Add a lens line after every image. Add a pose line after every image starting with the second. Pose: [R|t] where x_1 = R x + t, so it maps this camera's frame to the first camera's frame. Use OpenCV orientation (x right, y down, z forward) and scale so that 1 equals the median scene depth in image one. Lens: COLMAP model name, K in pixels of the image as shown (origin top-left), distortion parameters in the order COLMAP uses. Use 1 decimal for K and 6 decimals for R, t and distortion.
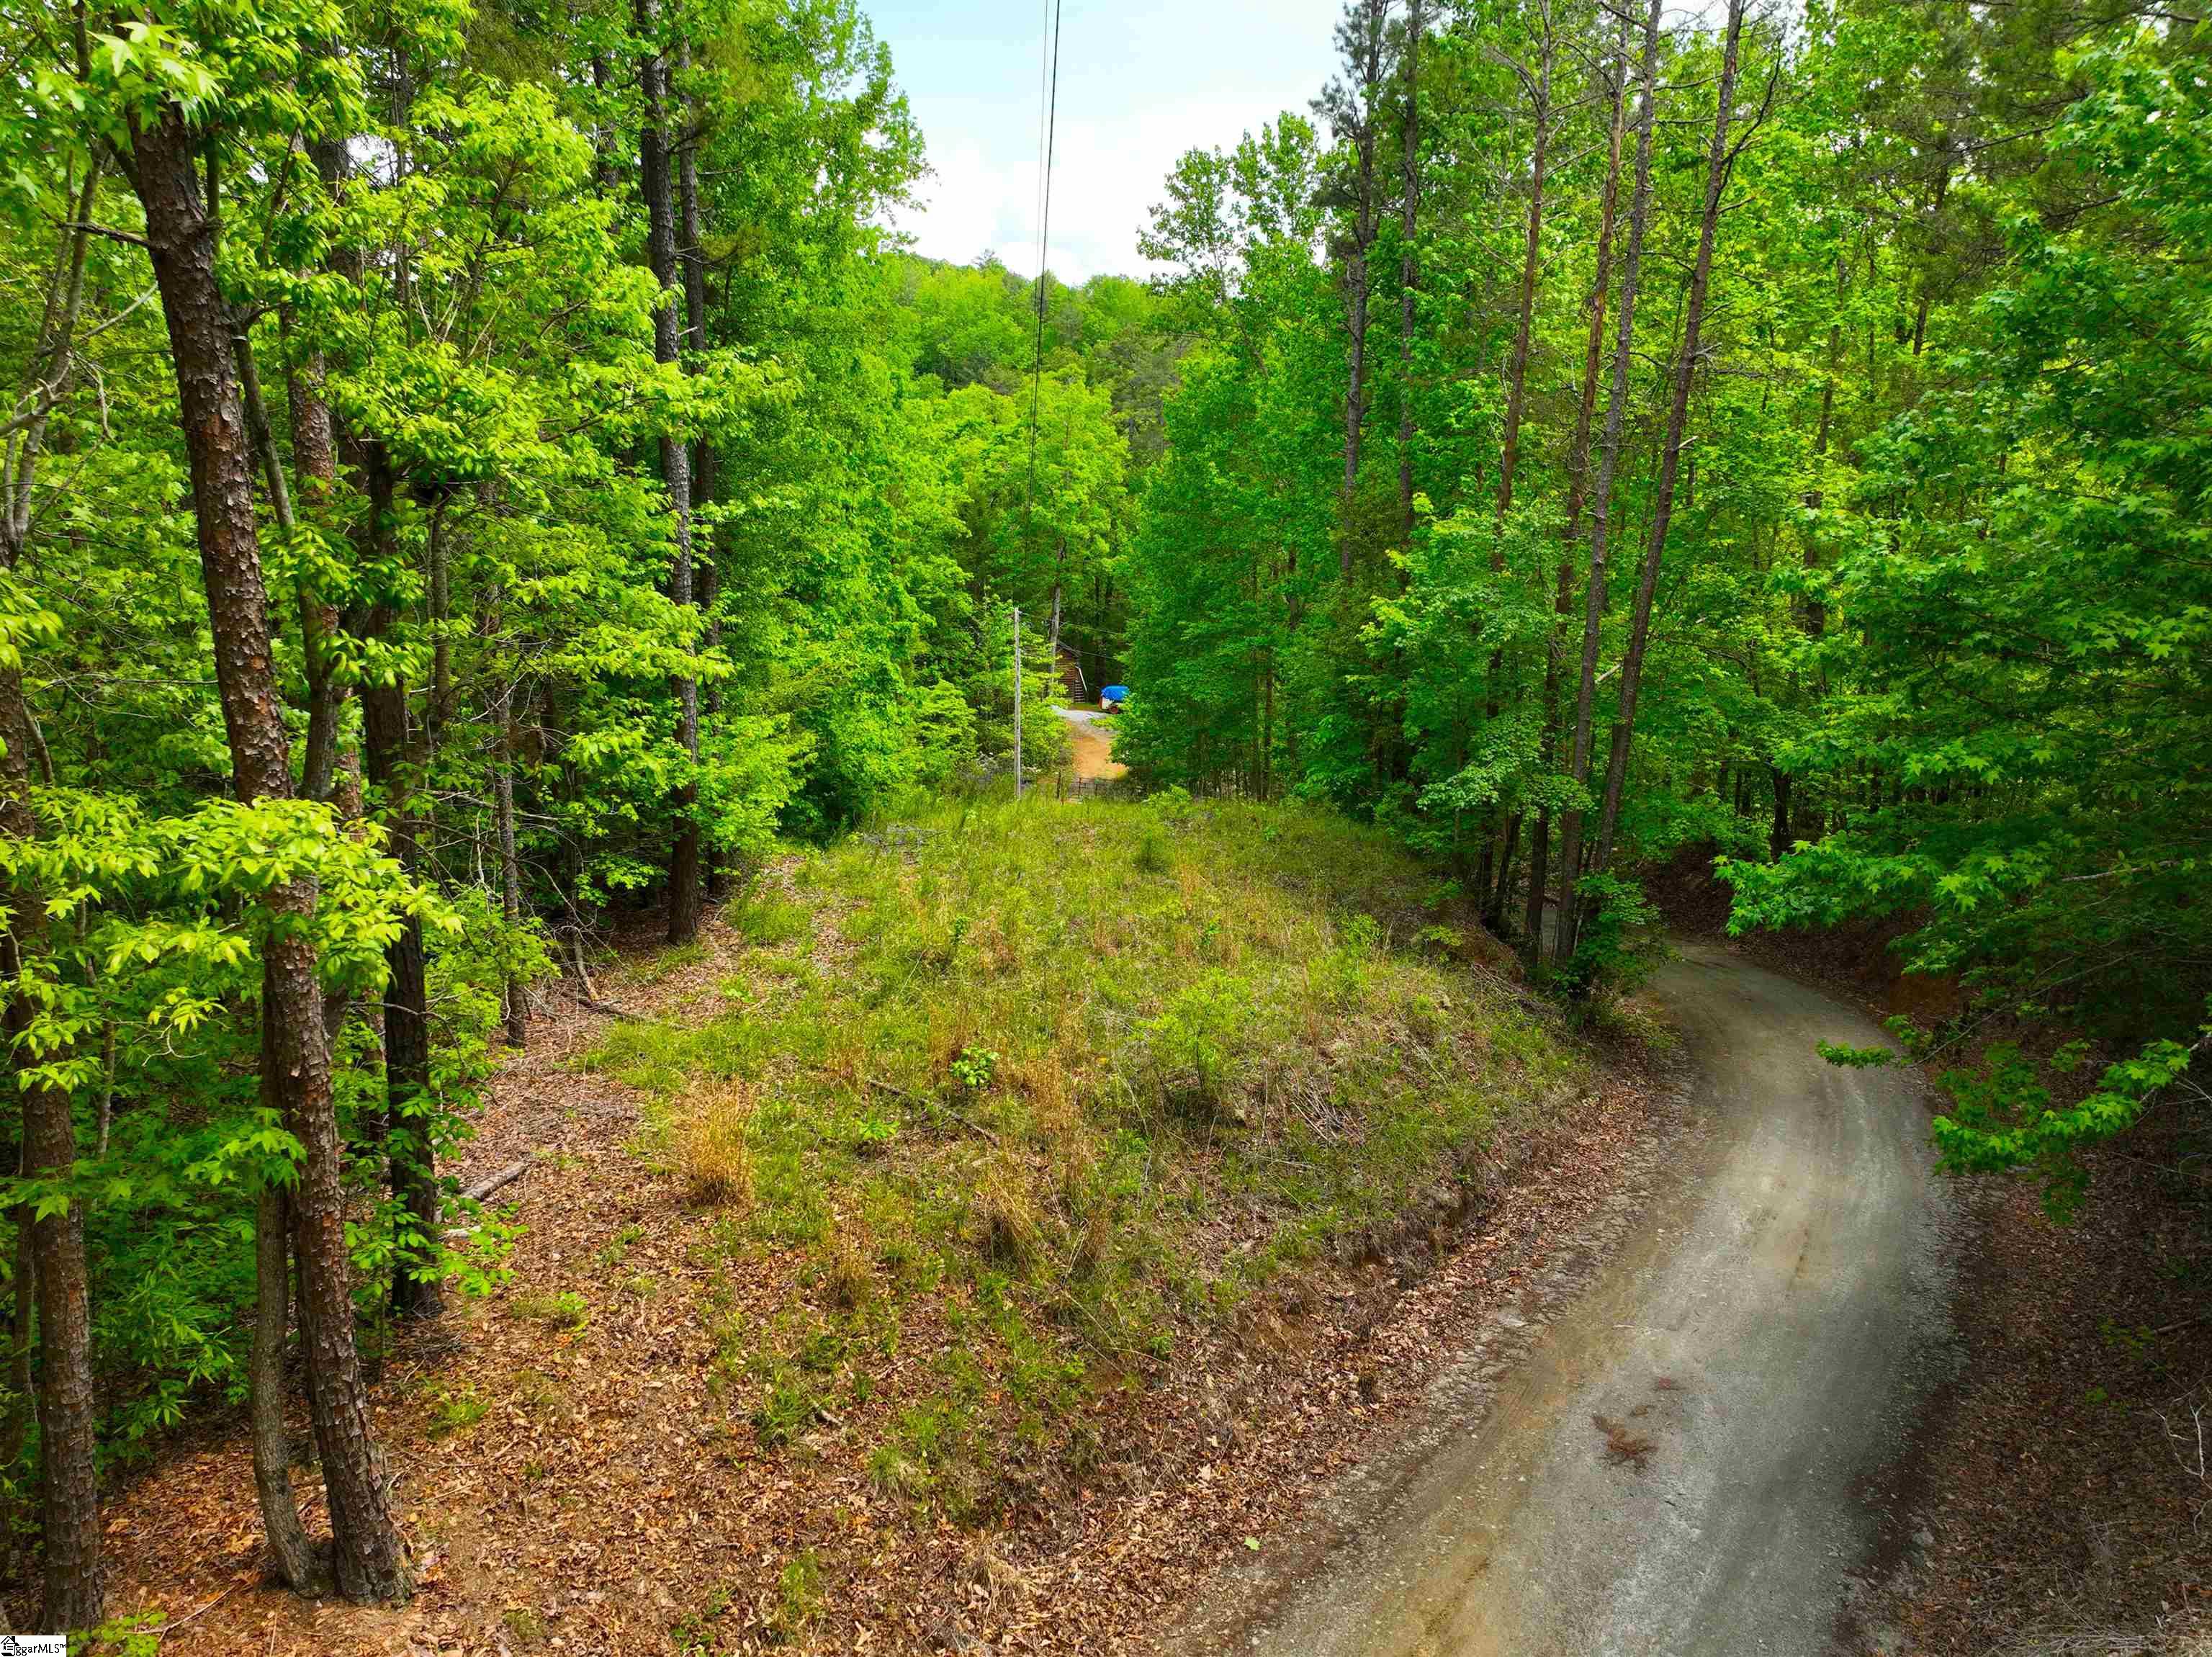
lens RADIAL K [[1570.0, 0, 1104.3], [0, 1570.0, 830.4], [0, 0, 1]] dist [-0.003428, -0.002270]
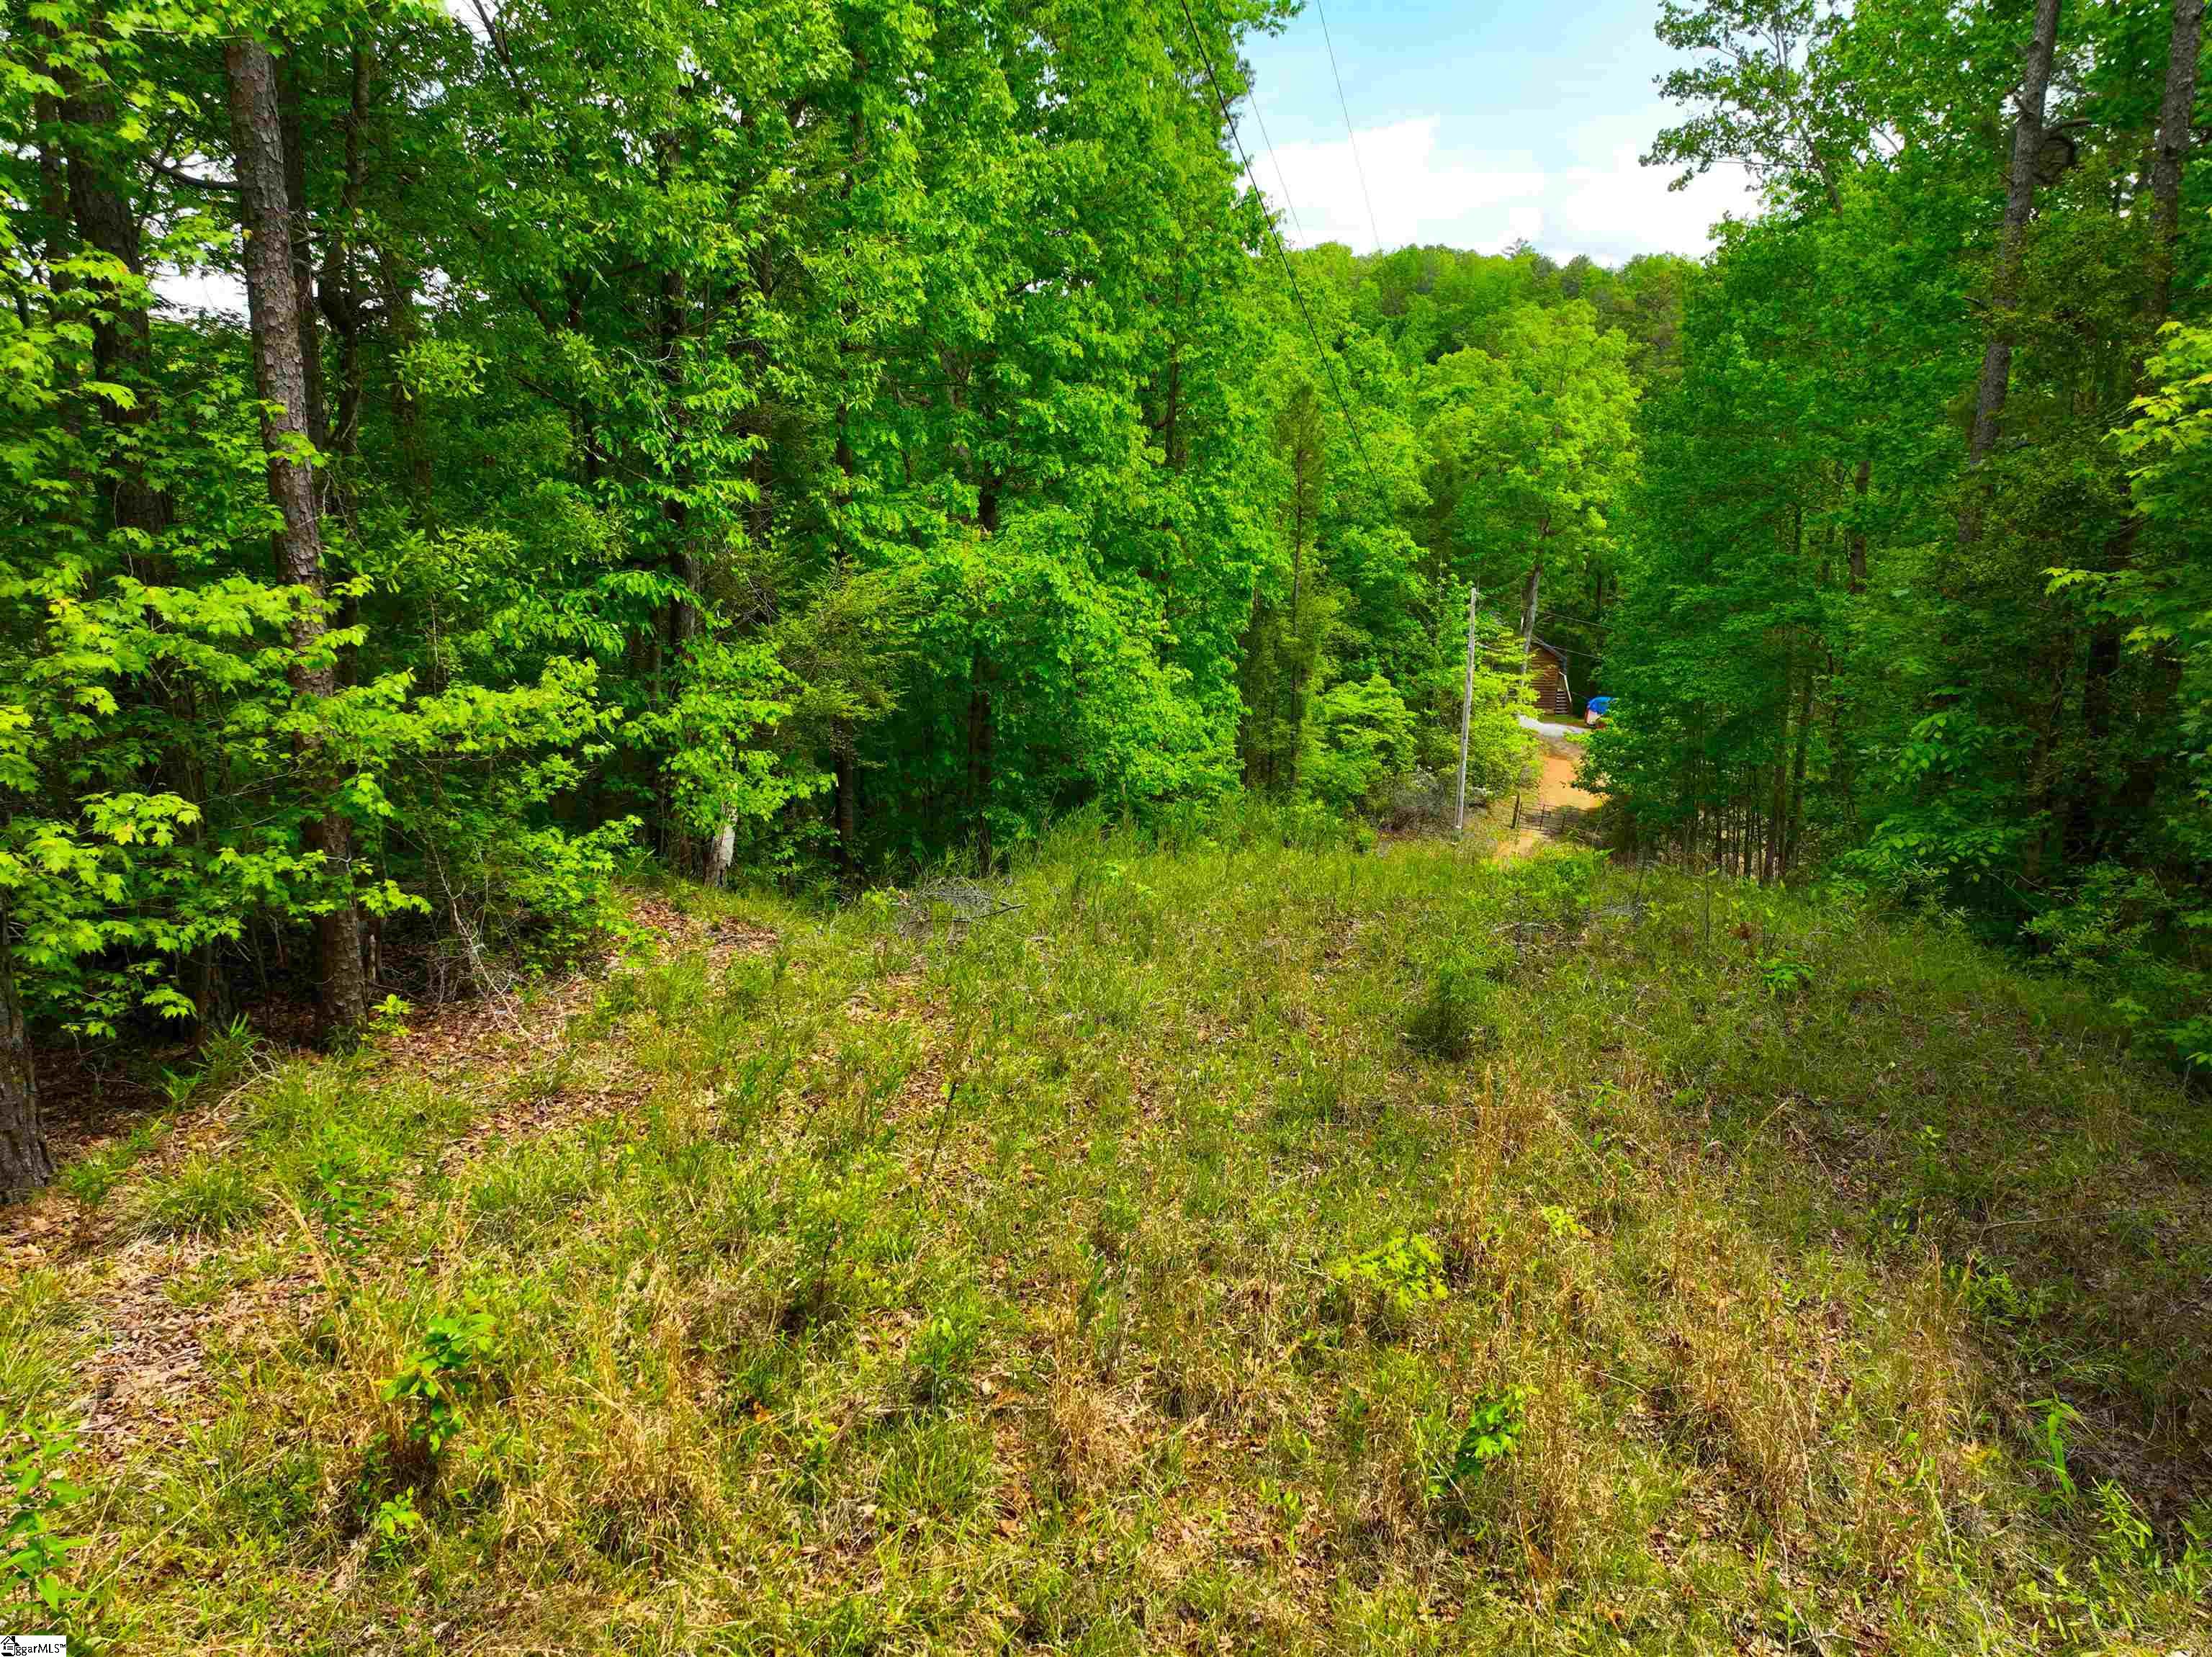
lens RADIAL K [[1570.0, 0, 1112.2], [0, 1570.0, 822.6], [0, 0, 1]] dist [-0.003428, -0.002270]
pose [[0.950147, 0.075402, -0.302547, 0.018382], [-0.079149, 0.996863, -0.000125, -0.007290], [0.301588, 0.024065, 0.953134, 0.168648]]
